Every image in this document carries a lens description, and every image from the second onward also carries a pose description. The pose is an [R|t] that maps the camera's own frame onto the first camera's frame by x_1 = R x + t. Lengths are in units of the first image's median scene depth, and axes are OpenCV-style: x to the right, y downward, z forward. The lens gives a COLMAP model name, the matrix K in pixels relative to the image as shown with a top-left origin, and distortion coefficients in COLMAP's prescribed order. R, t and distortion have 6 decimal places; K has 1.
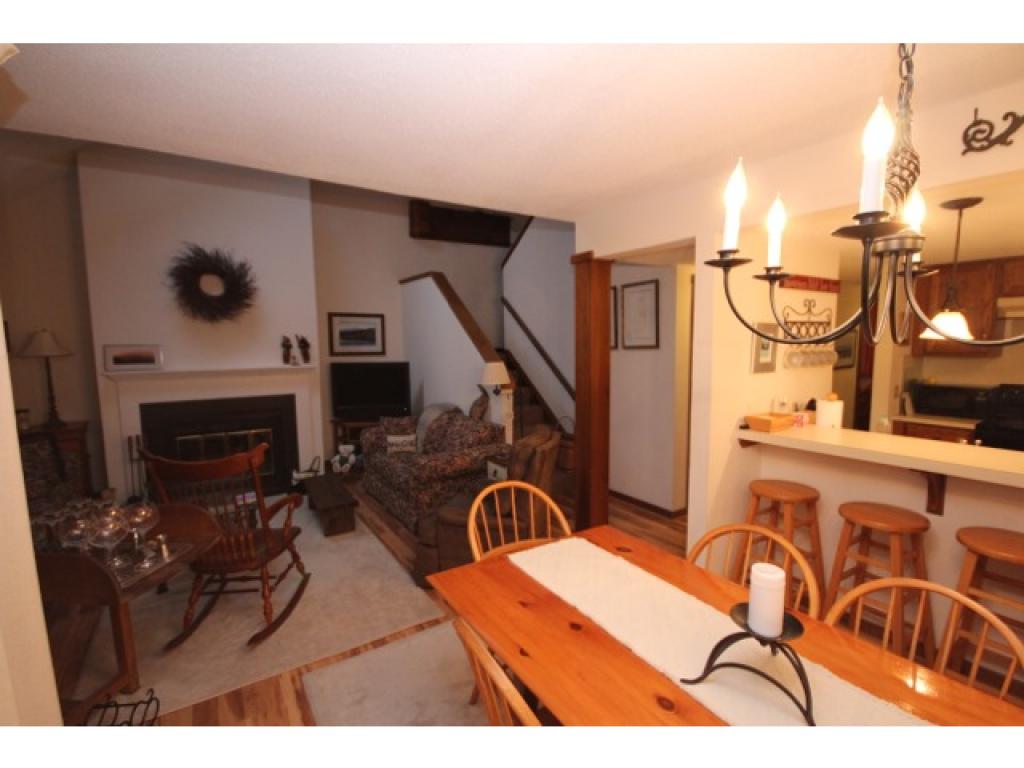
lens RADIAL K [[473.7, 0, 518.3], [0, 473.7, 381.1], [0, 0, 1]] dist [-0.000196, -0.000283]
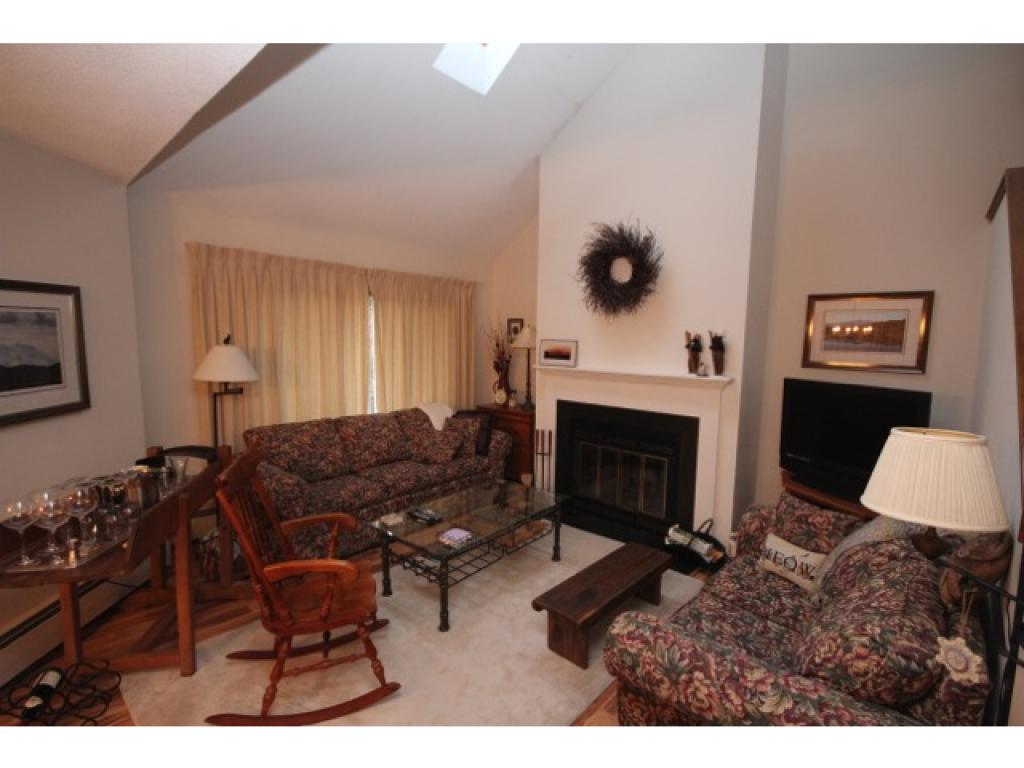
lens RADIAL K [[473.7, 0, 512.2], [0, 473.7, 387.7], [0, 0, 1]] dist [-0.000196, -0.000283]
pose [[0.246312, 0.119305, -0.961819, 0.121567], [-0.100835, 0.990163, 0.096998, -0.058618], [0.963931, 0.073093, 0.255919, 0.598117]]
